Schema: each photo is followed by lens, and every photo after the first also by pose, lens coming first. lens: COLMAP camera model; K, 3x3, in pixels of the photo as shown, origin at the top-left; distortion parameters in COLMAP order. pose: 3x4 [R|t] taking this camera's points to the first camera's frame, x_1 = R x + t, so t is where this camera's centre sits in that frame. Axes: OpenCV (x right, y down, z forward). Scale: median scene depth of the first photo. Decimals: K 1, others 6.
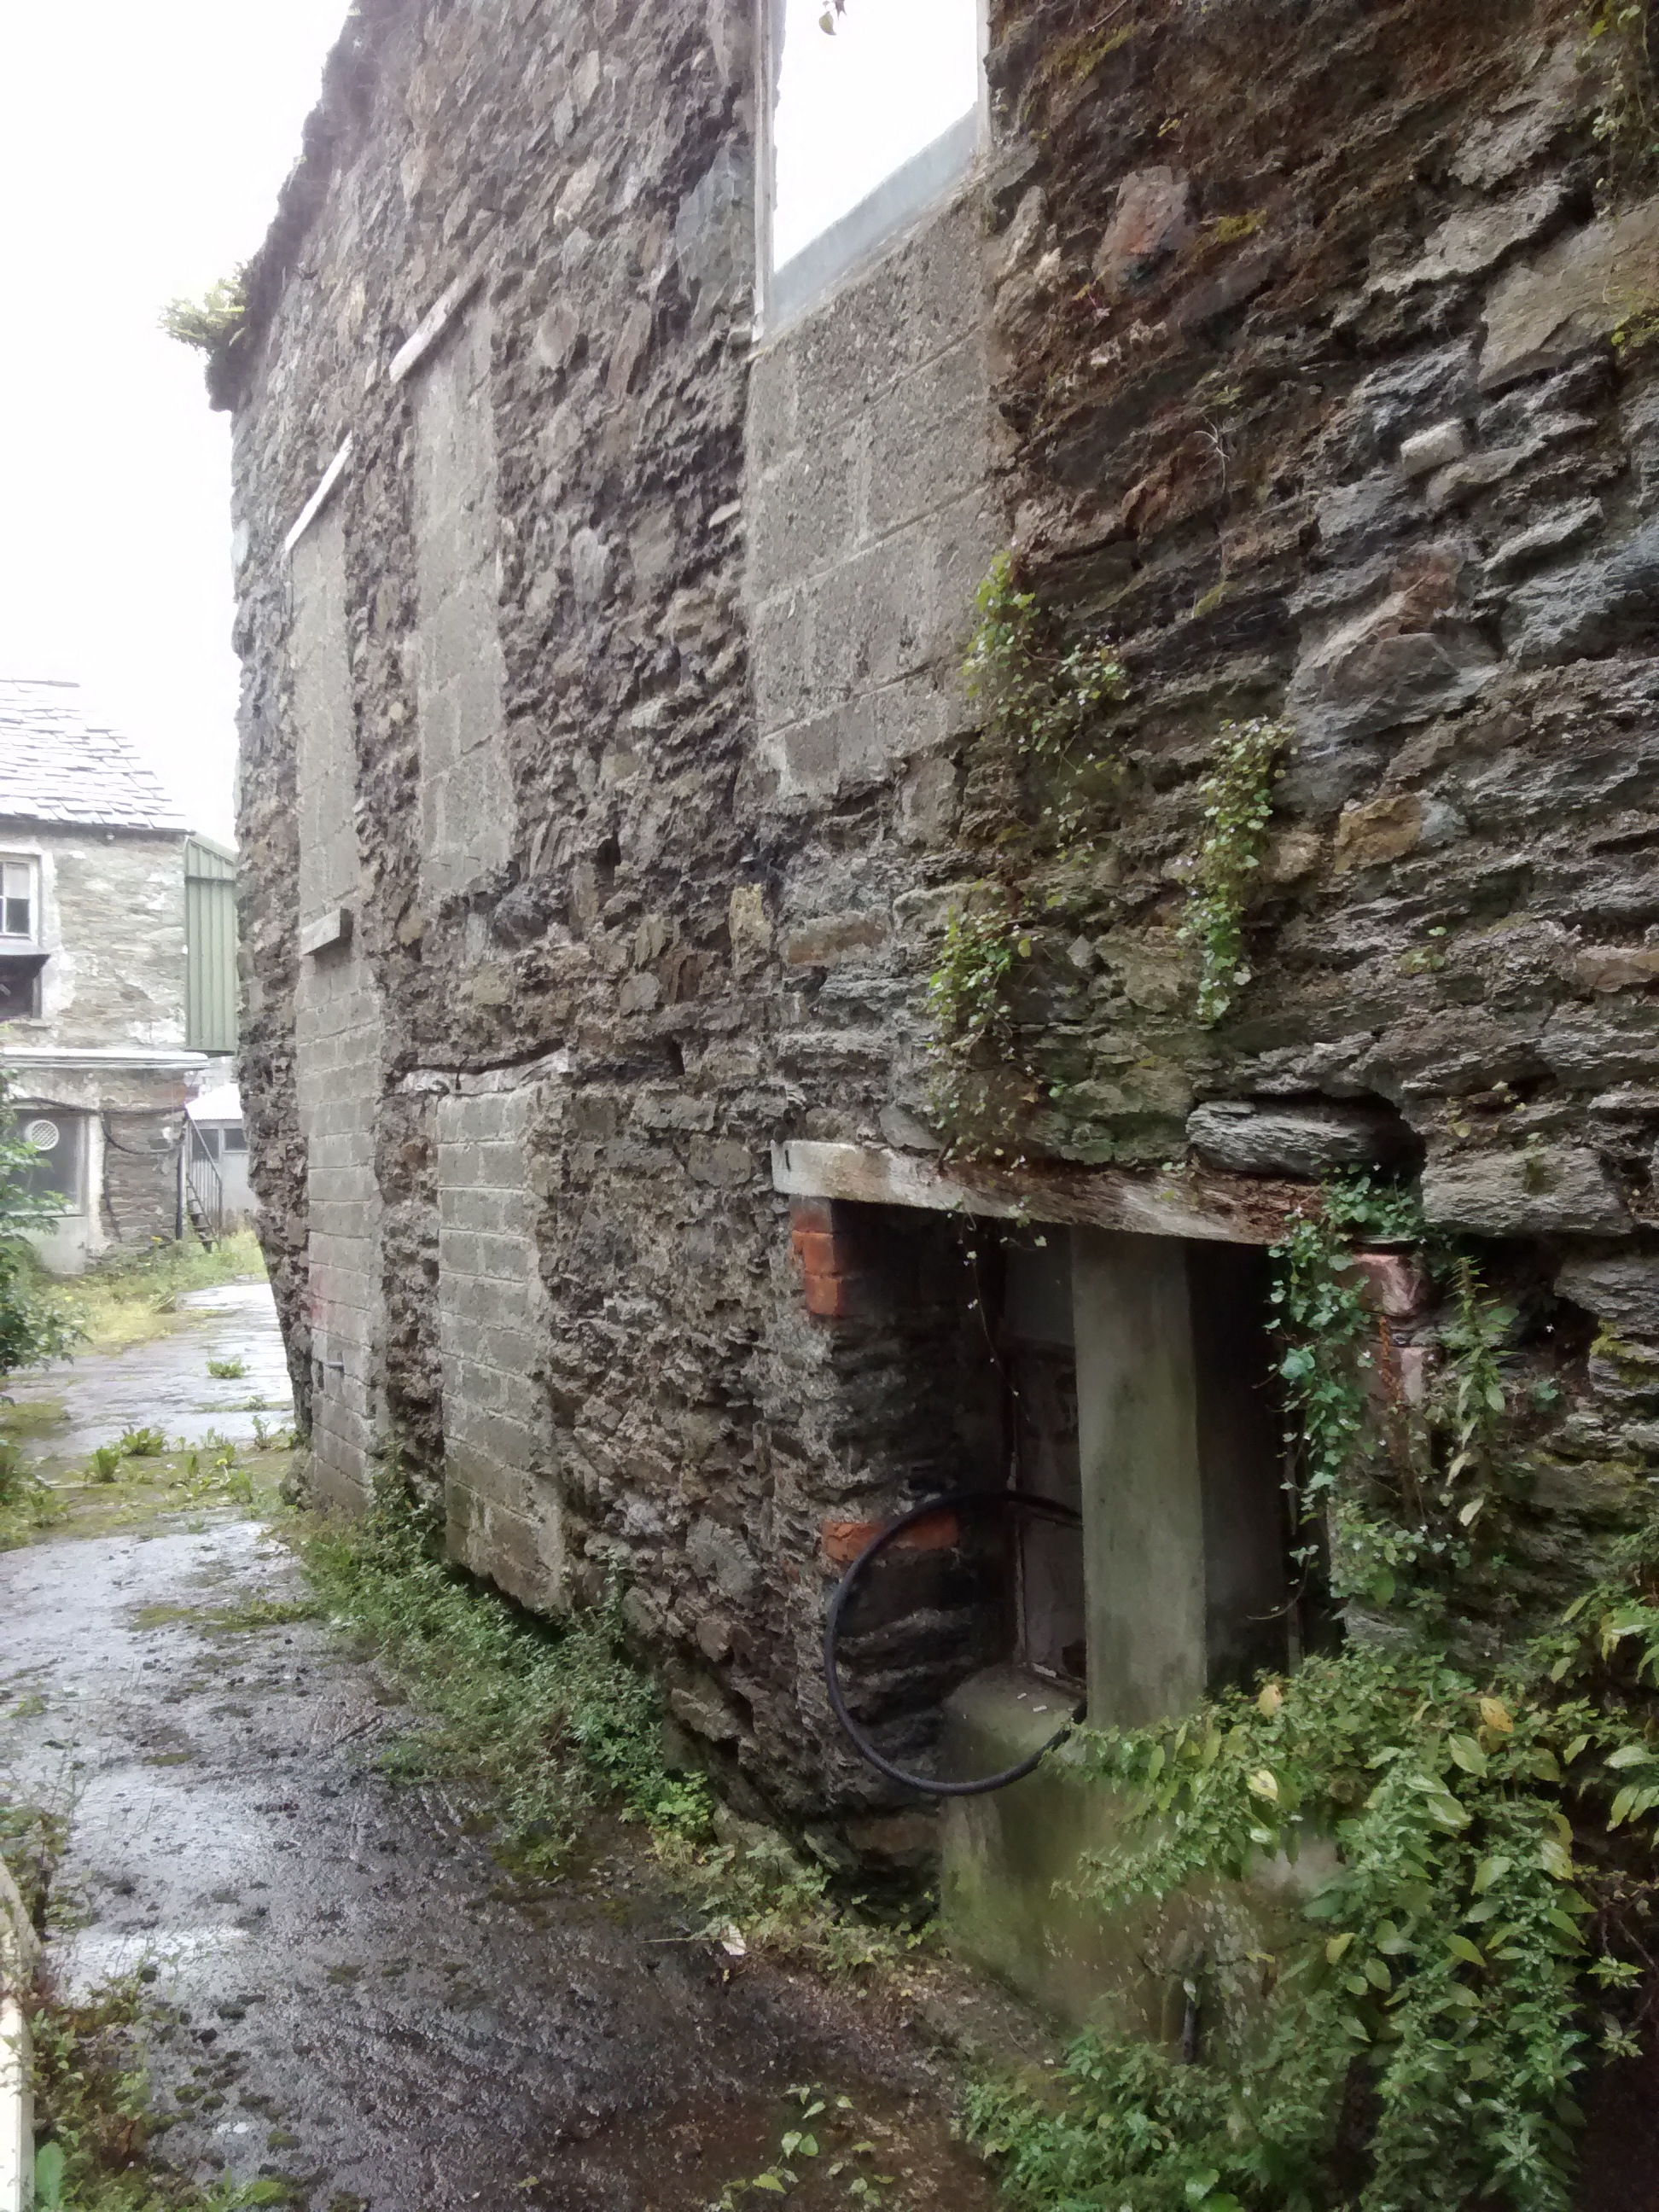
lens RADIAL K [[2148.5, 0, 746.8], [0, 2148.5, 1100.2], [0, 0, 1]] dist [0.090583, -0.249530]
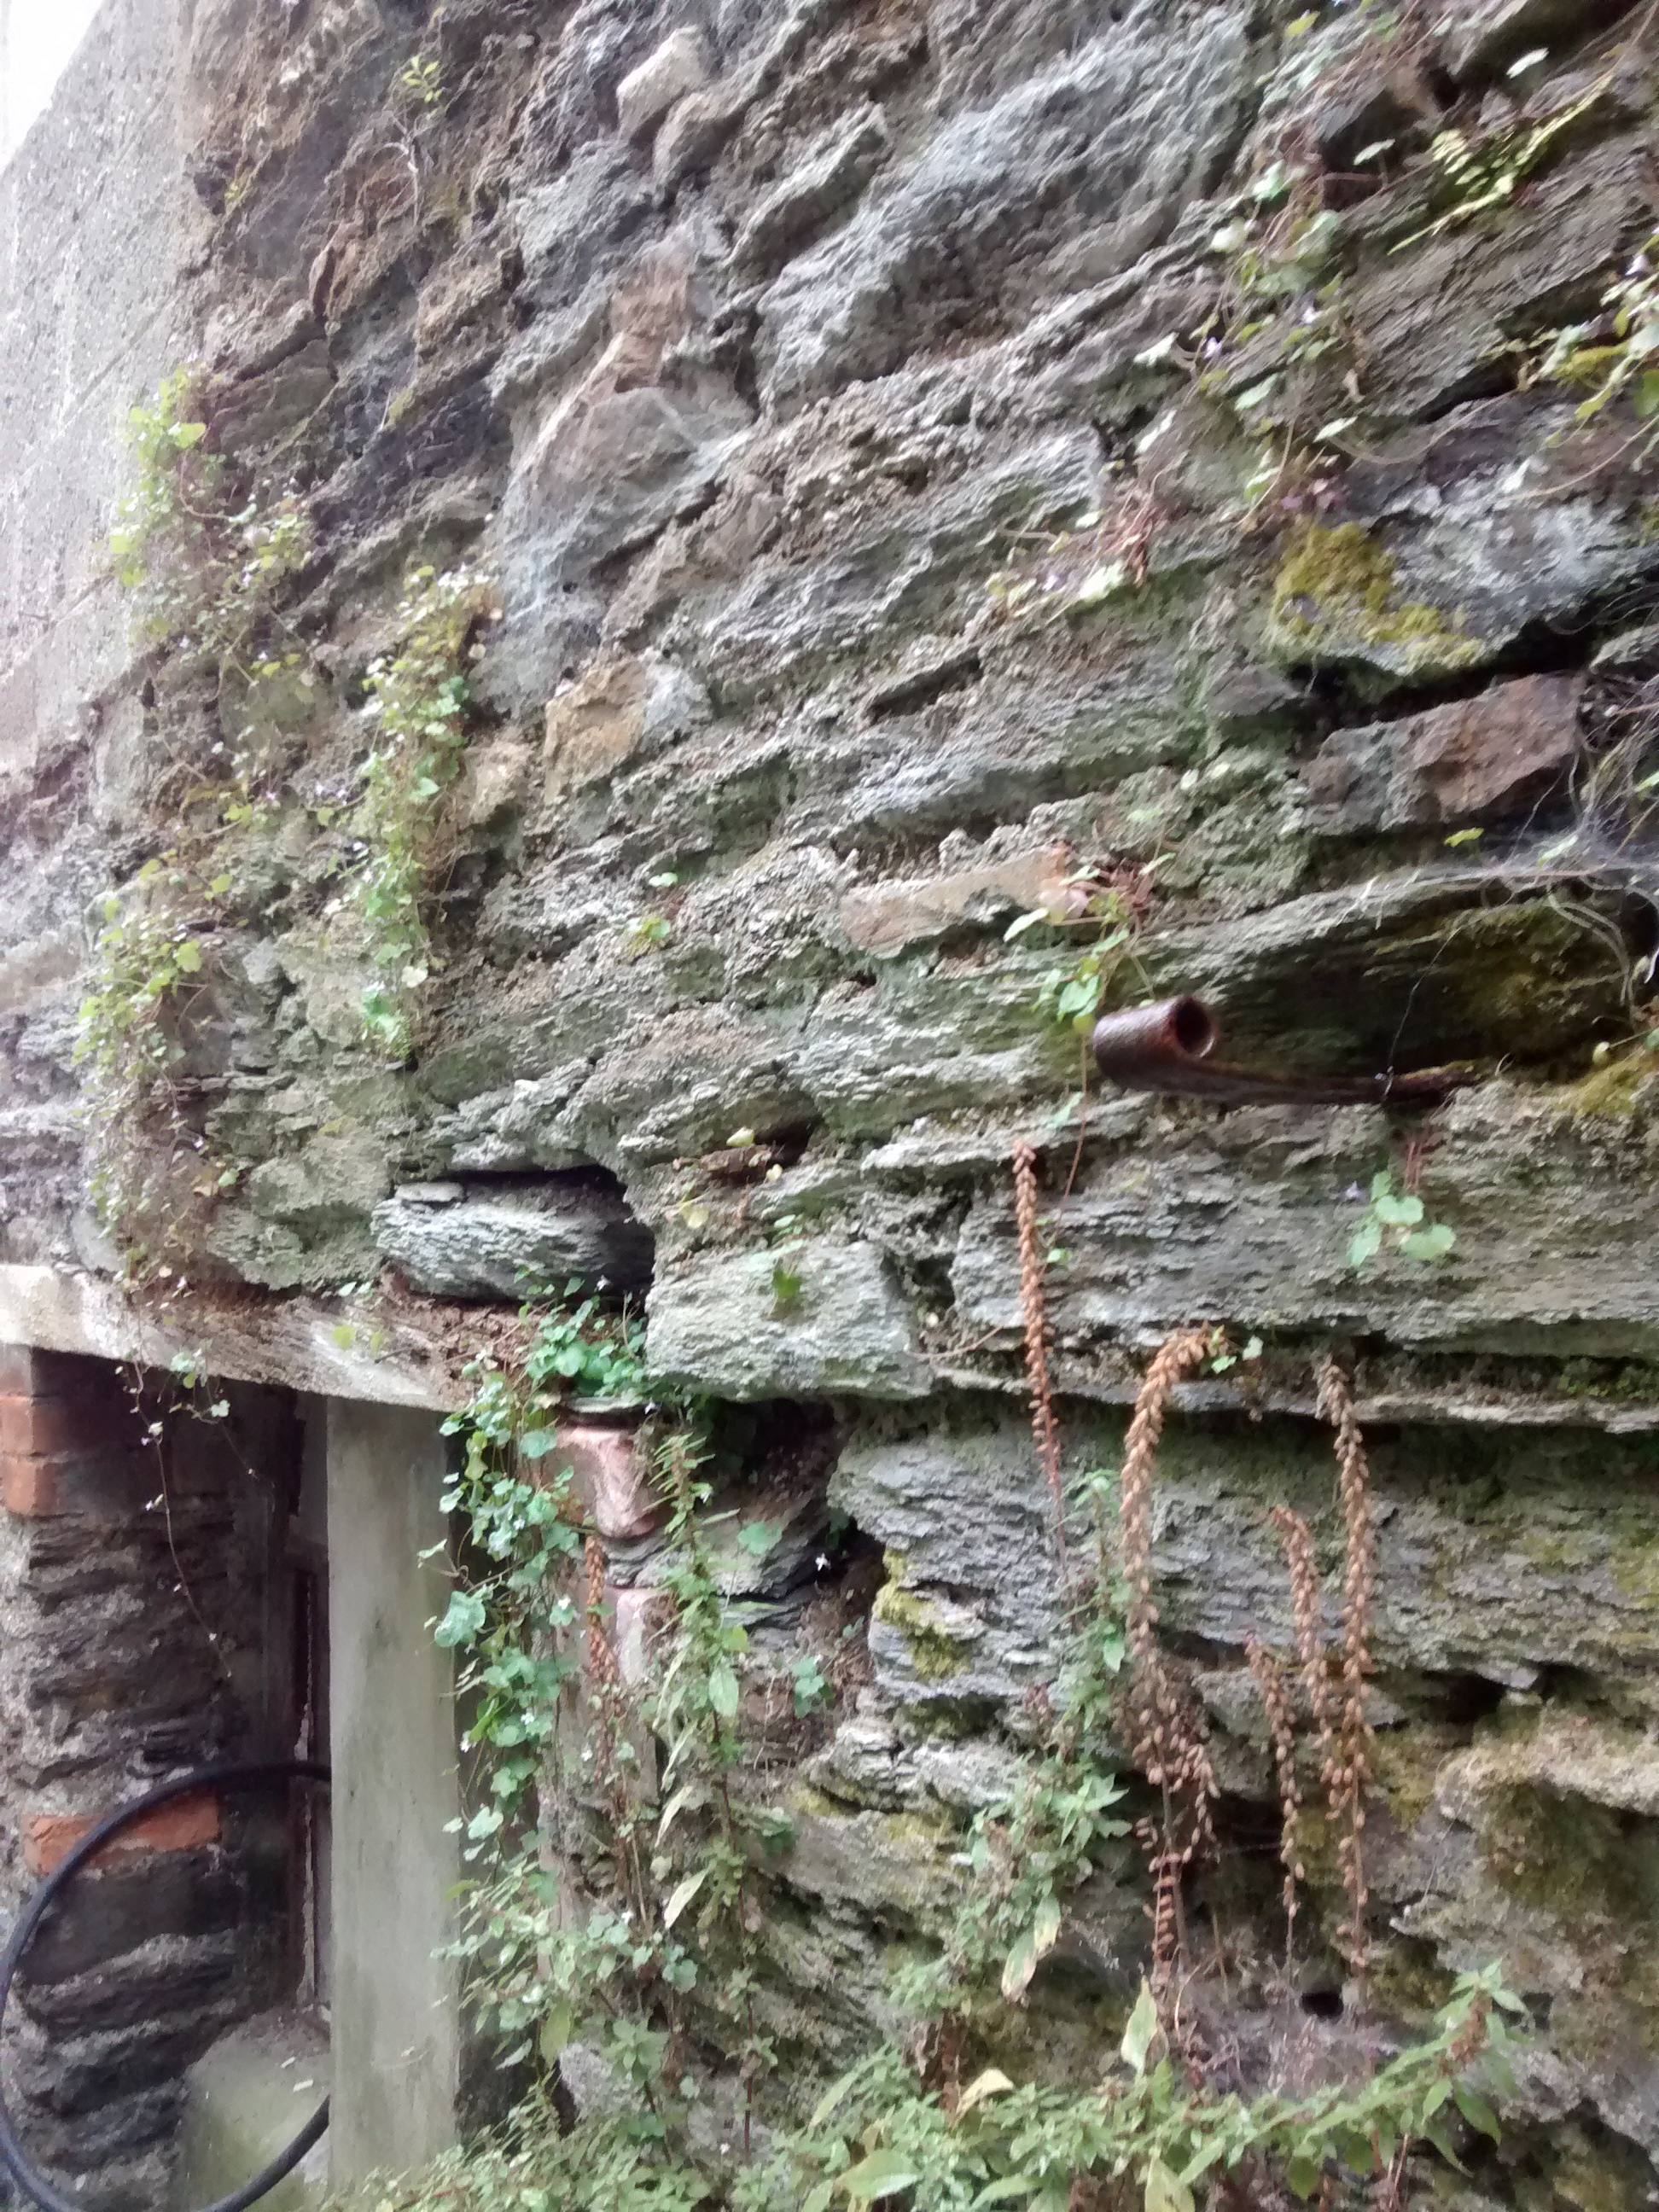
lens RADIAL K [[2148.5, 0, 746.8], [0, 2148.5, 1100.2], [0, 0, 1]] dist [0.090583, -0.249530]
pose [[0.988008, 0.021335, 0.152923, 0.241380], [-0.010014, 0.997176, -0.074423, 0.024336], [-0.154079, 0.072000, 0.985432, 0.401587]]
